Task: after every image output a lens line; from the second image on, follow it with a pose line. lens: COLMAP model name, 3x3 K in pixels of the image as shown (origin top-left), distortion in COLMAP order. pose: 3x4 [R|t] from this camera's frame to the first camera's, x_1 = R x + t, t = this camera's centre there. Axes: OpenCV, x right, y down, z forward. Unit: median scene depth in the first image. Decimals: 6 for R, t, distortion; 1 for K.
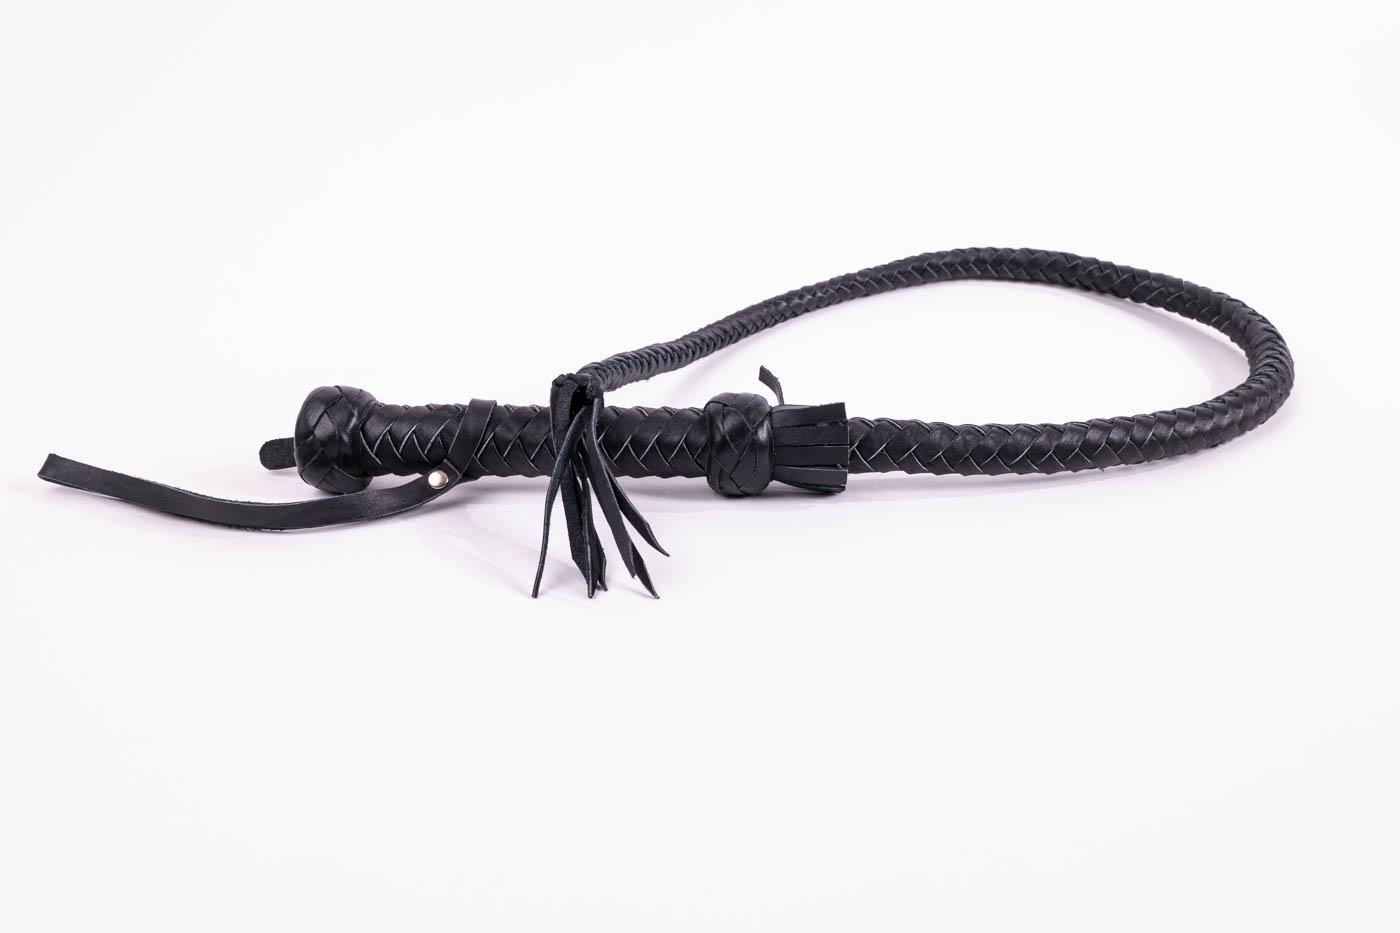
lens RADIAL K [[1420.0, 0, 702.0], [0, 1420.0, 456.3], [0, 0, 1]] dist [0.004376, 0.000000]
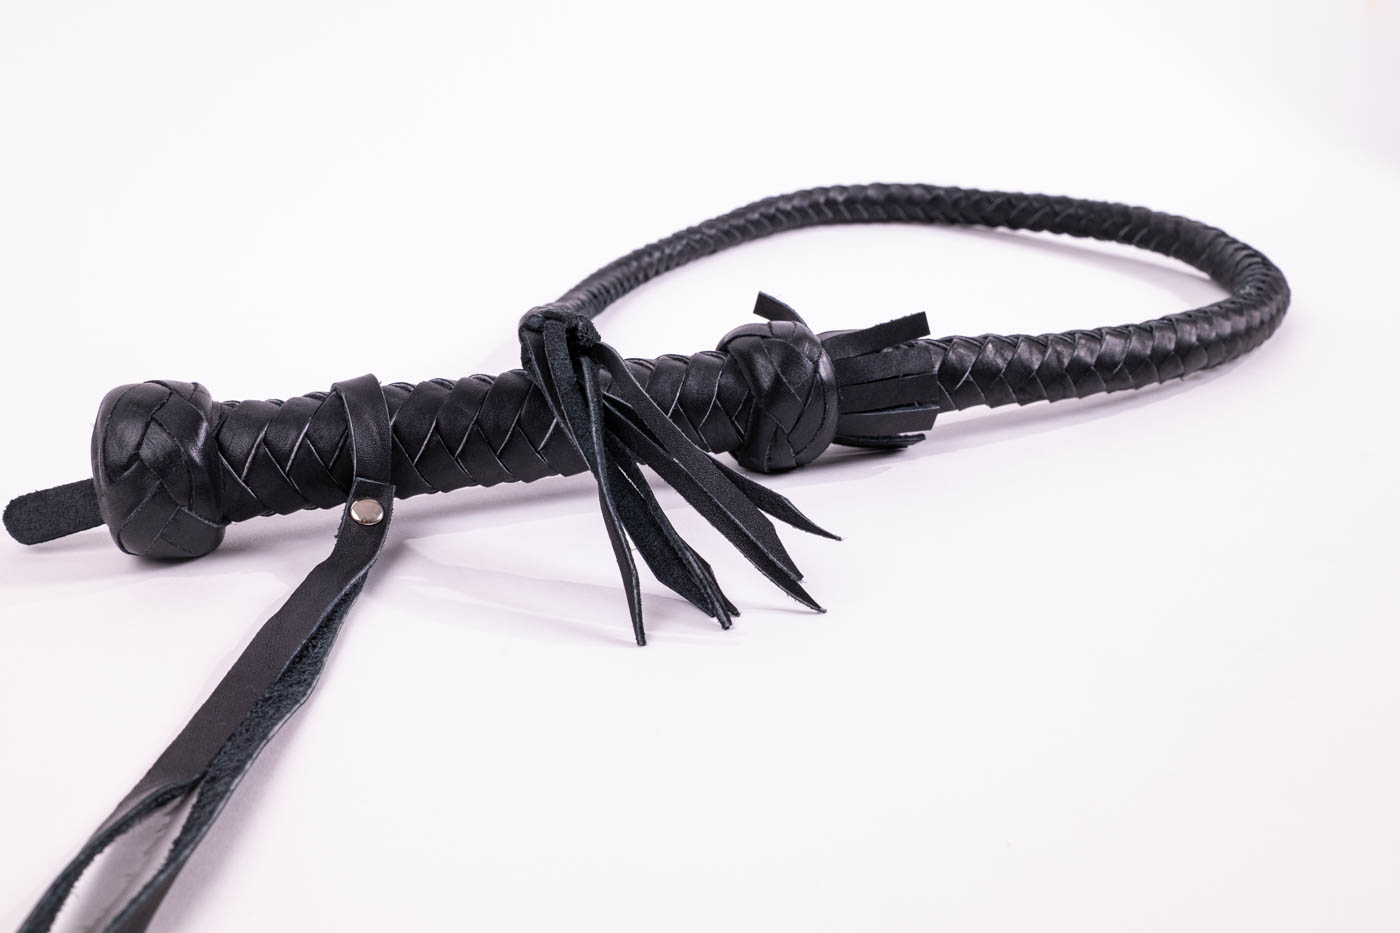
lens RADIAL K [[1420.0, 0, 705.3], [0, 1420.0, 473.8], [0, 0, 1]] dist [0.004376, 0.000000]
pose [[0.929808, -0.140531, 0.340160, -0.246817], [0.158983, 0.986916, -0.026845, 0.041947], [-0.331937, 0.079041, 0.939984, 0.359105]]
